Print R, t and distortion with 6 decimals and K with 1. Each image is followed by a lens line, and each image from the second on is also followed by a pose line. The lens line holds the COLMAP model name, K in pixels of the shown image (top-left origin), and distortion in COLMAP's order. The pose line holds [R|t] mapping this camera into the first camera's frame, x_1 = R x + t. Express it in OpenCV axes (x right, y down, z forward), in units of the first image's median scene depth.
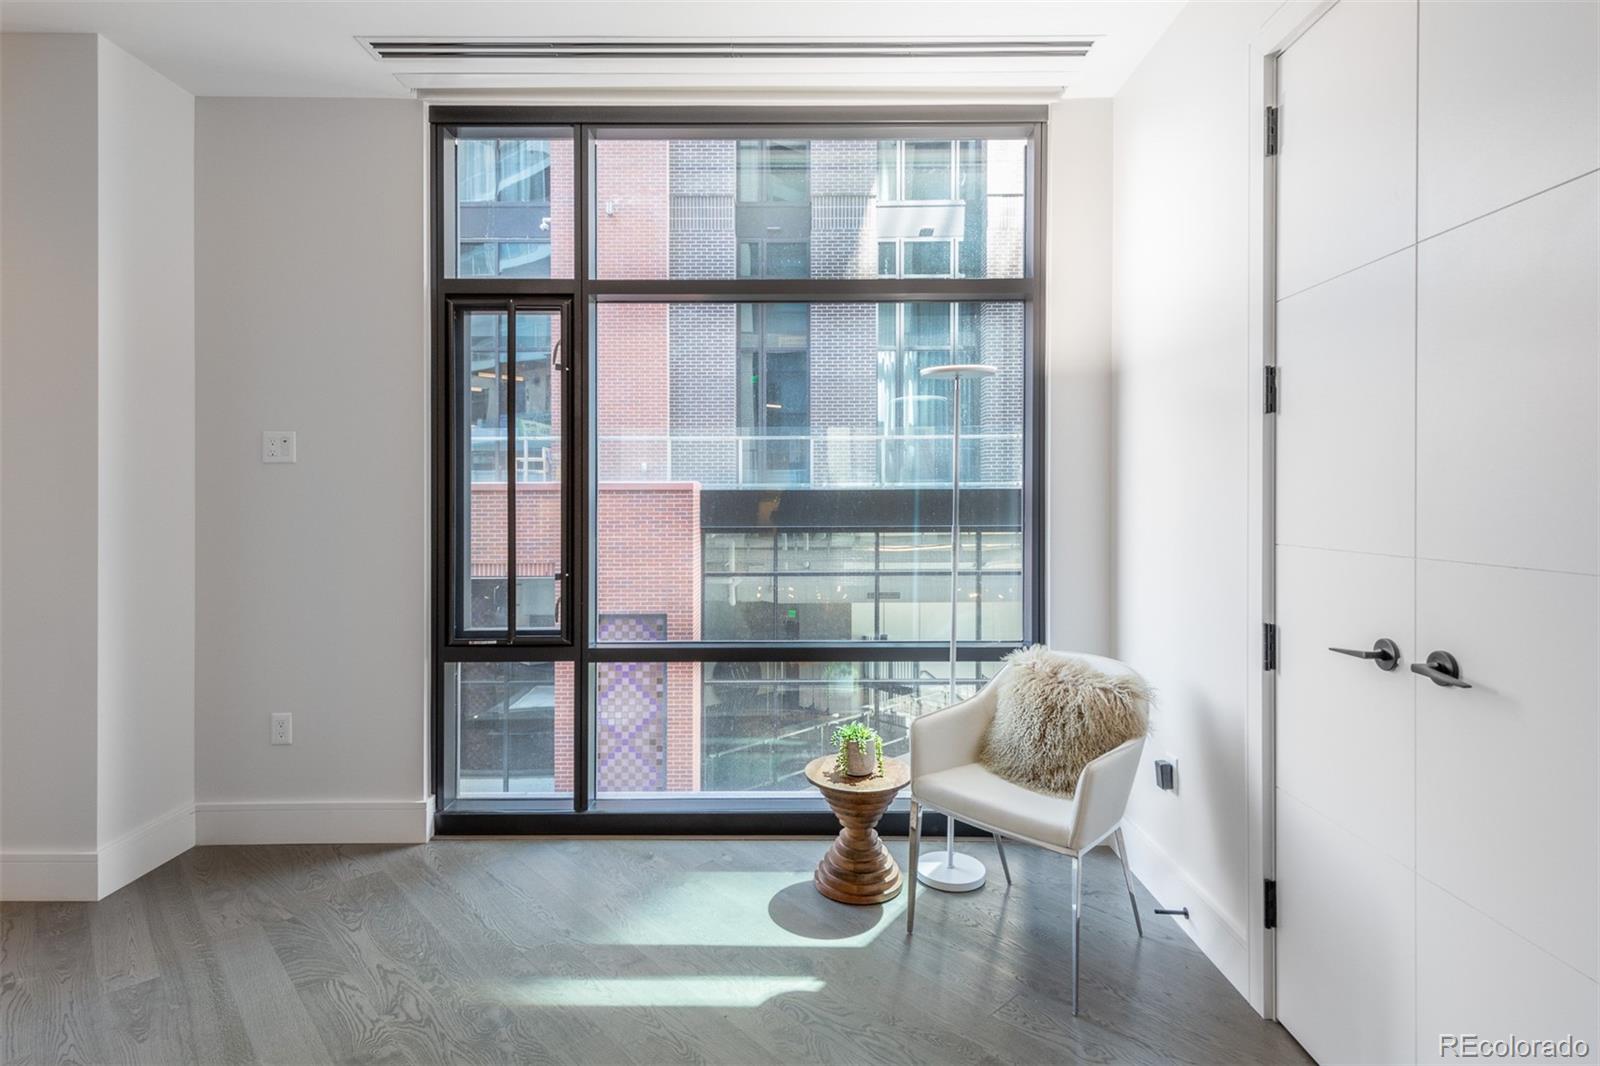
lens RADIAL K [[820.2, 0, 797.8], [0, 820.2, 515.2], [0, 0, 1]] dist [0.023777, -0.010983]
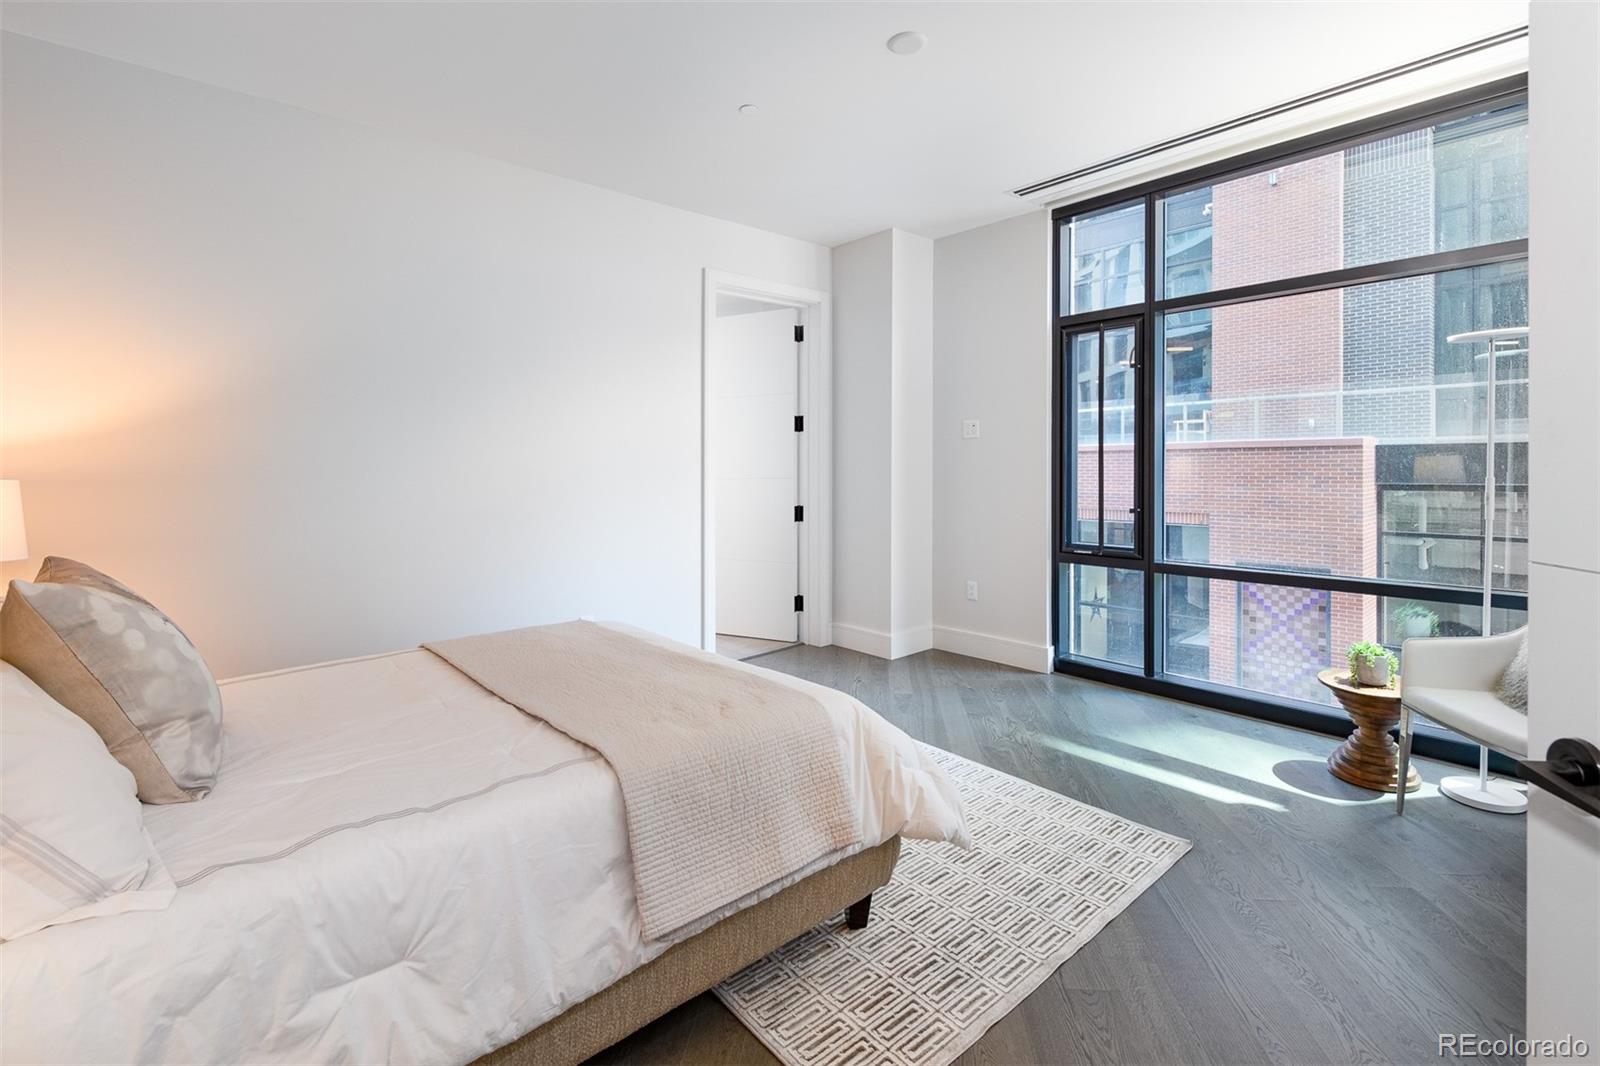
lens RADIAL K [[724.7, 0, 800.4], [0, 724.7, 470.1], [0, 0, 1]] dist [-0.000487, -0.000124]
pose [[0.665057, 0.001233, -0.746792, 0.272282], [-0.002939, 0.999995, -0.000966, 0.006622], [0.746787, 0.002837, 0.665057, -0.282433]]
